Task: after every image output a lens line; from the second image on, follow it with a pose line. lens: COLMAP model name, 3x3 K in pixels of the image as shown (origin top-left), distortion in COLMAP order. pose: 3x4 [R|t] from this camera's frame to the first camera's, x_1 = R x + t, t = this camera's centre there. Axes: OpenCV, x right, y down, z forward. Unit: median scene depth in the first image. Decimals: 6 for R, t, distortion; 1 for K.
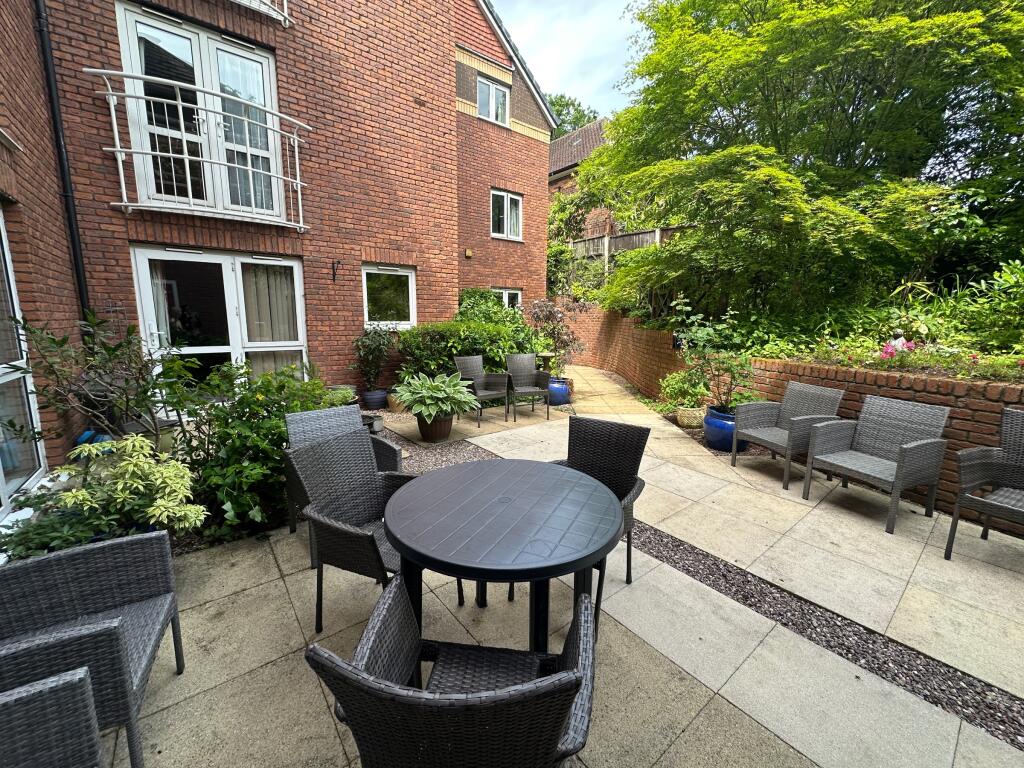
lens RADIAL K [[407.7, 0, 512.5], [0, 407.7, 382.8], [0, 0, 1]] dist [-0.008033, 0.000227]
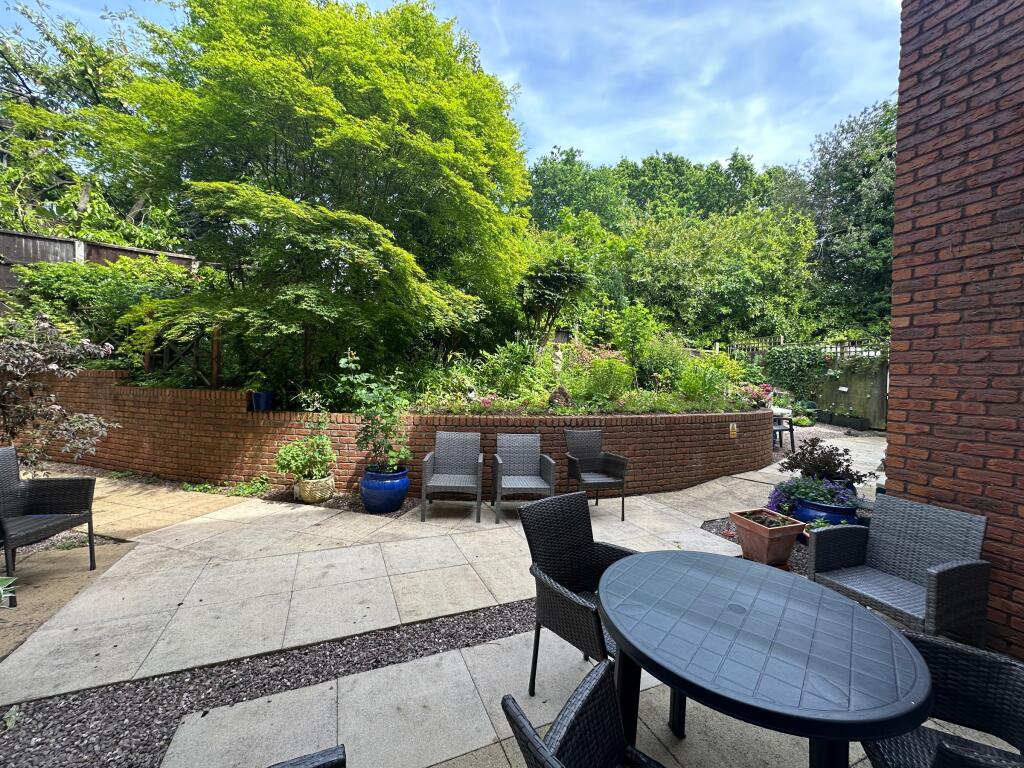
lens RADIAL K [[407.7, 0, 512.3], [0, 407.7, 380.6], [0, 0, 1]] dist [-0.008033, 0.000227]
pose [[0.251997, -0.007617, 0.967698, -0.346082], [0.132054, 0.990886, -0.026589, -0.079064], [-0.958676, 0.134489, 0.250706, 0.428733]]
